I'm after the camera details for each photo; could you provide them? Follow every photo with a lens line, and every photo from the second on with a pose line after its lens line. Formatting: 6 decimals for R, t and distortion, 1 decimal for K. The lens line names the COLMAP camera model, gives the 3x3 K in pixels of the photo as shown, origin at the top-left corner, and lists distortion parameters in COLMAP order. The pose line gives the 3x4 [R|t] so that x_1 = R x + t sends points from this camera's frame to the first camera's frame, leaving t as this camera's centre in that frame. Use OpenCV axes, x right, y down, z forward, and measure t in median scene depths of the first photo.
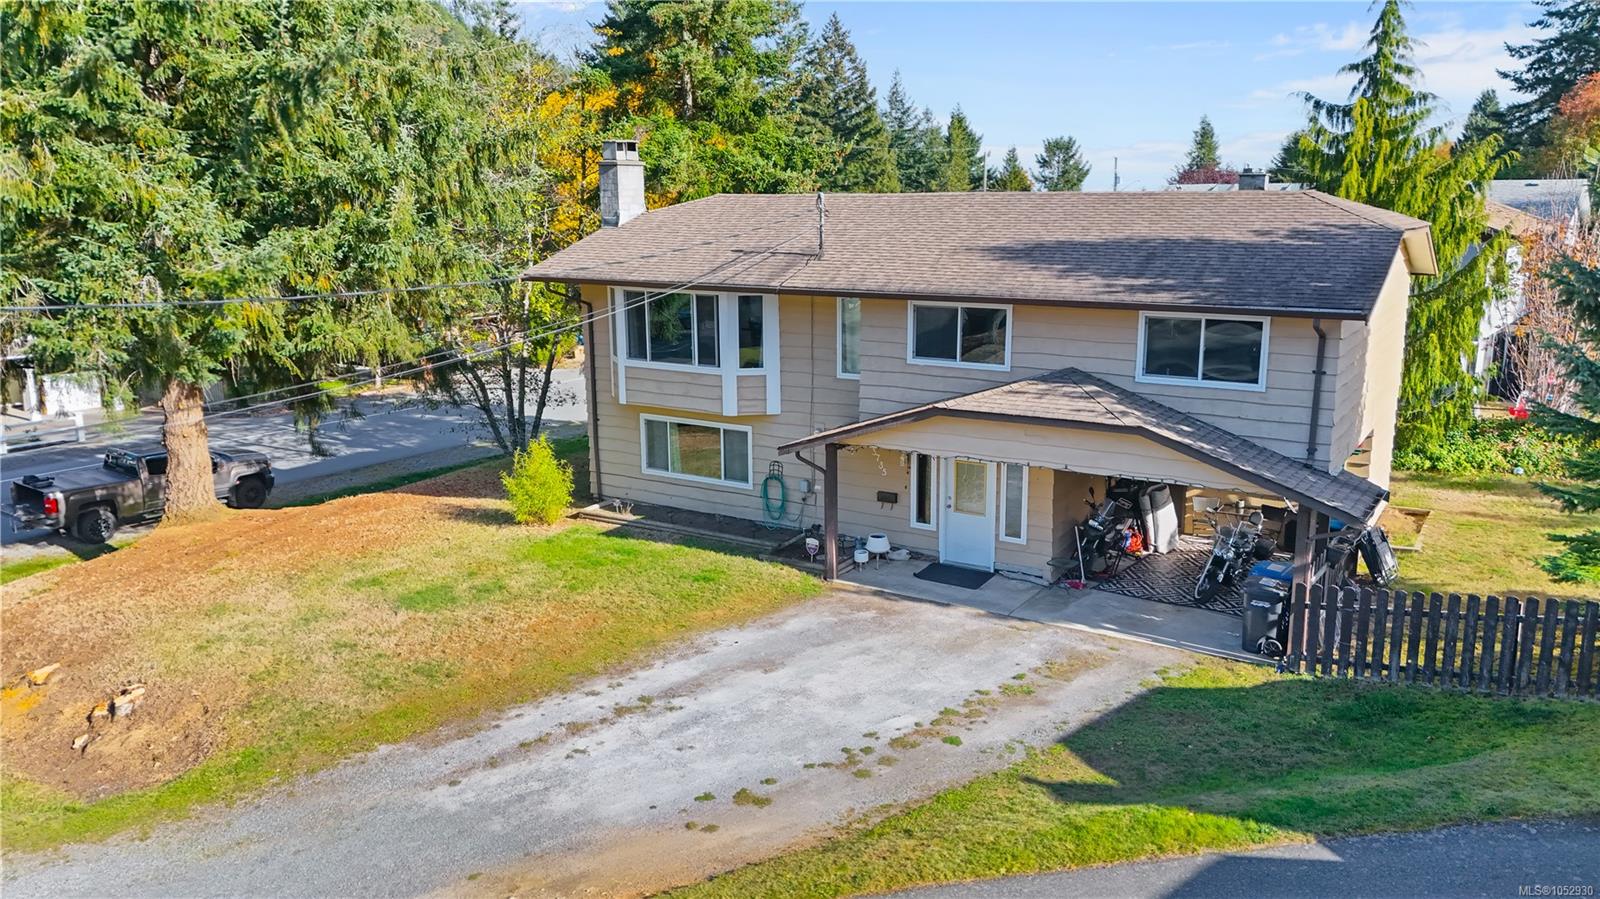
lens RADIAL K [[1188.4, 0, 800.4], [0, 1188.4, 445.4], [0, 0, 1]] dist [0.064242, -0.088437]
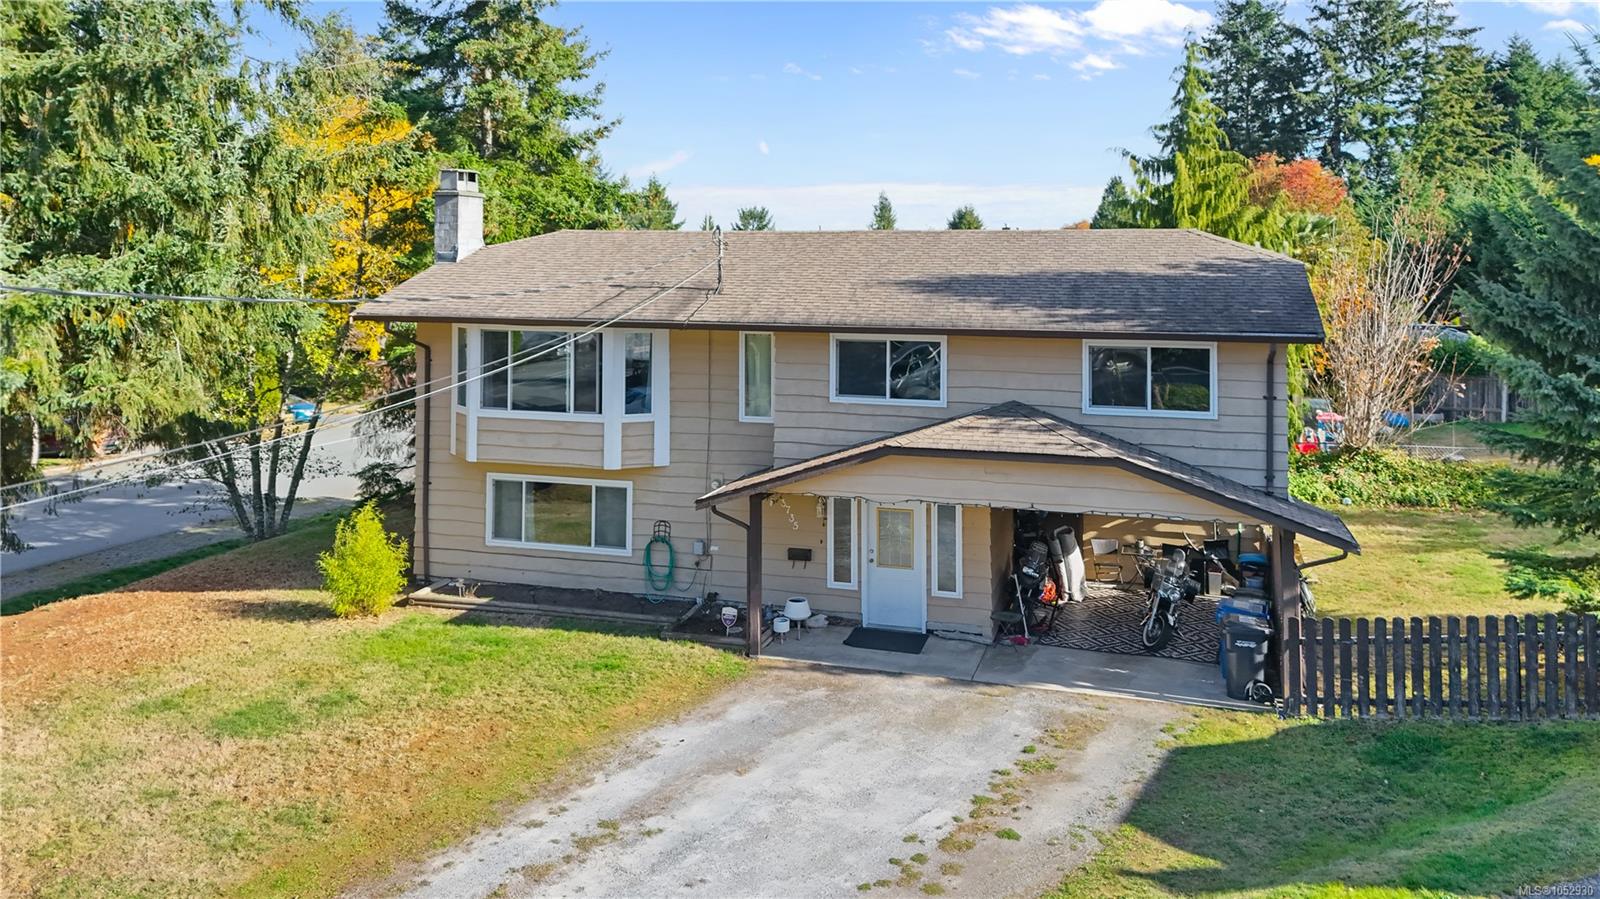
lens RADIAL K [[1216.9, 0, 798.5], [0, 1216.9, 236.1], [0, 0, 1]] dist [0.026971, -0.015632]
pose [[0.964541, 0.016035, 0.263447, -0.184022], [0.044169, 0.974270, -0.221014, 0.013309], [-0.260213, 0.224813, 0.939015, 0.090154]]
